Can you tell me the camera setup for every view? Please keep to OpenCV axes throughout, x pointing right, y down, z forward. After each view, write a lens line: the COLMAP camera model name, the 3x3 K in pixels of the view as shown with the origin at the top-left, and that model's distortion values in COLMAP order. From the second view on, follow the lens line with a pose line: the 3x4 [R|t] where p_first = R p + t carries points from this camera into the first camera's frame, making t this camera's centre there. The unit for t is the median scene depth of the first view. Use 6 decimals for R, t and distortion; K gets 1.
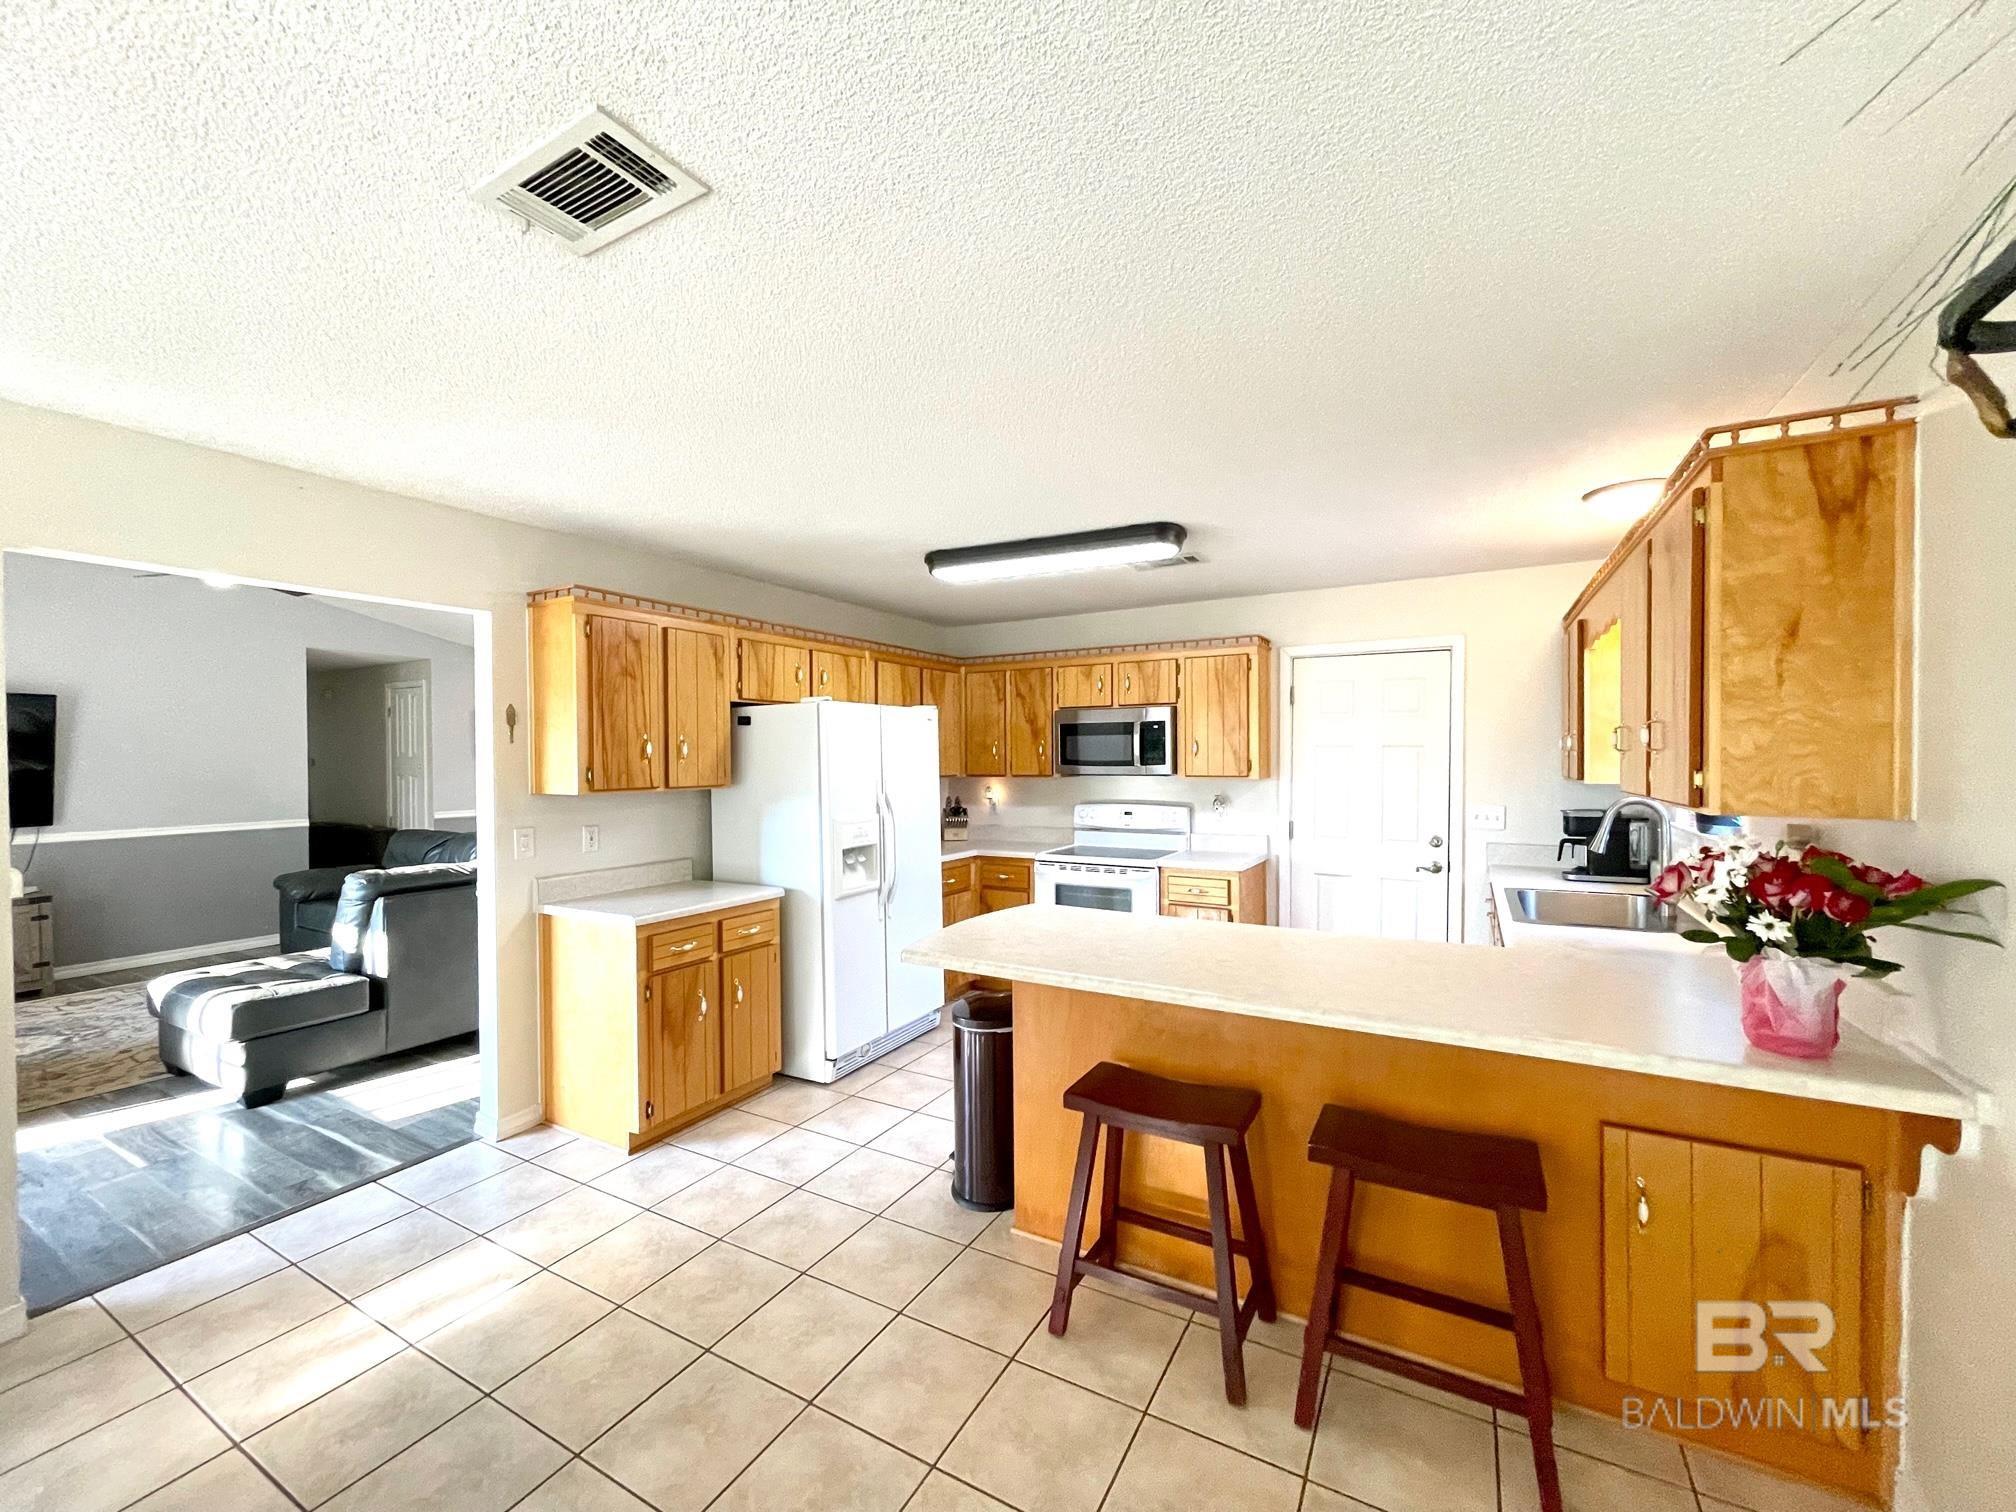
lens RADIAL K [[805.9, 0, 1007.9], [0, 805.9, 766.4], [0, 0, 1]] dist [0.001245, -0.000295]
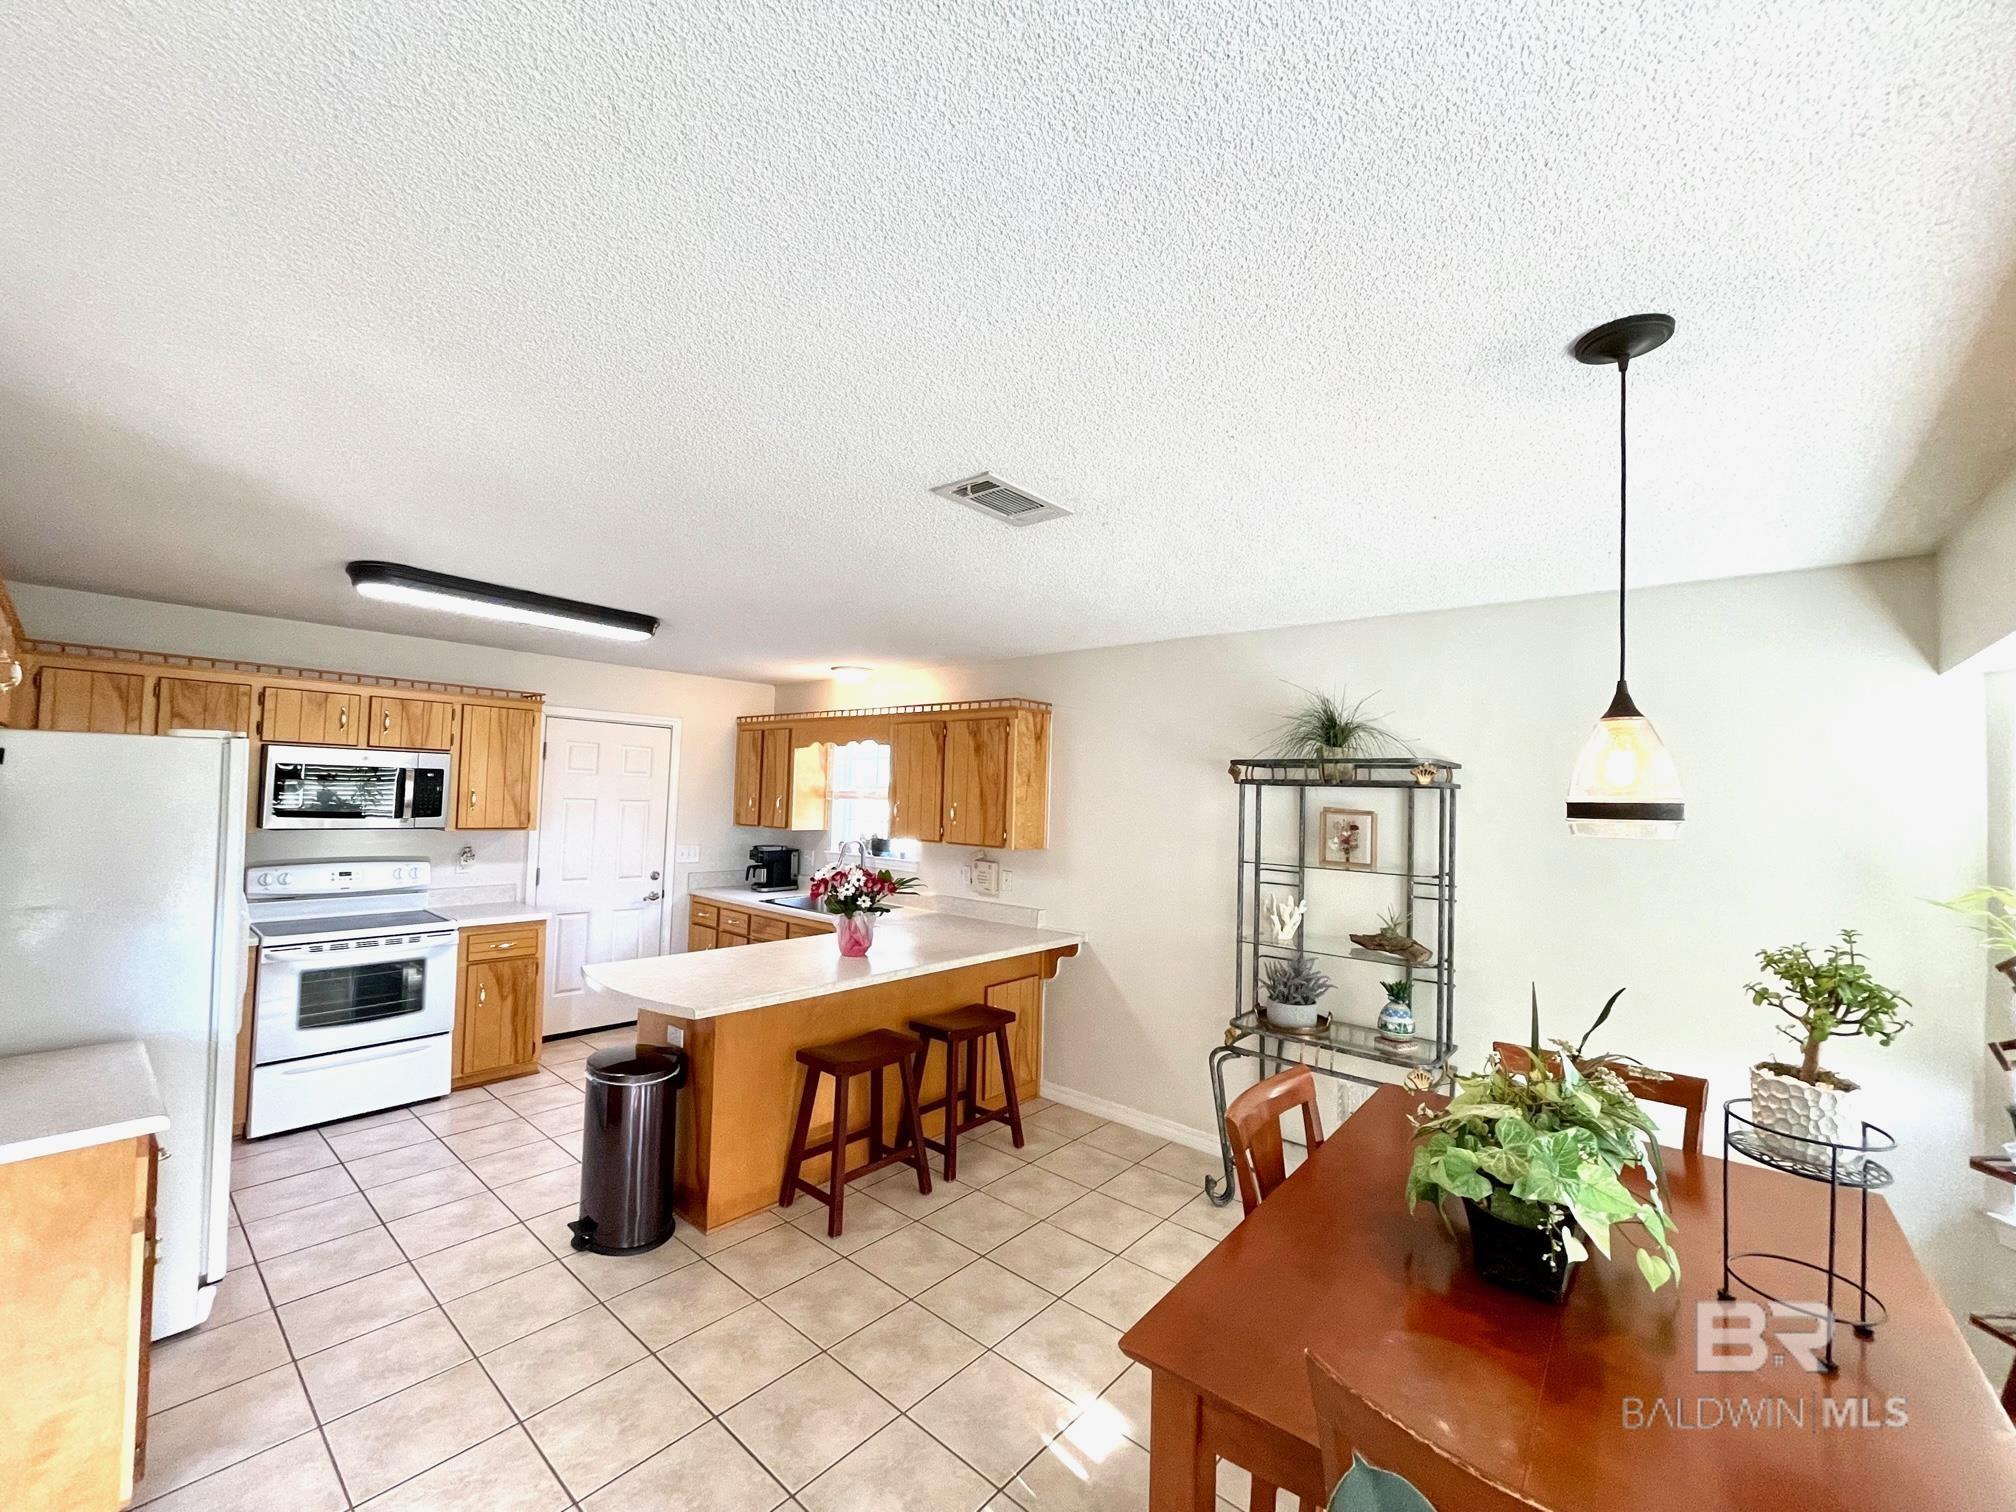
lens RADIAL K [[805.9, 0, 999.2], [0, 805.9, 767.4], [0, 0, 1]] dist [0.001245, -0.000295]
pose [[0.202422, 0.048304, 0.978106, -0.621118], [-0.020044, 0.998778, -0.045176, -0.031866], [-0.979093, -0.010460, 0.203143, 0.204780]]
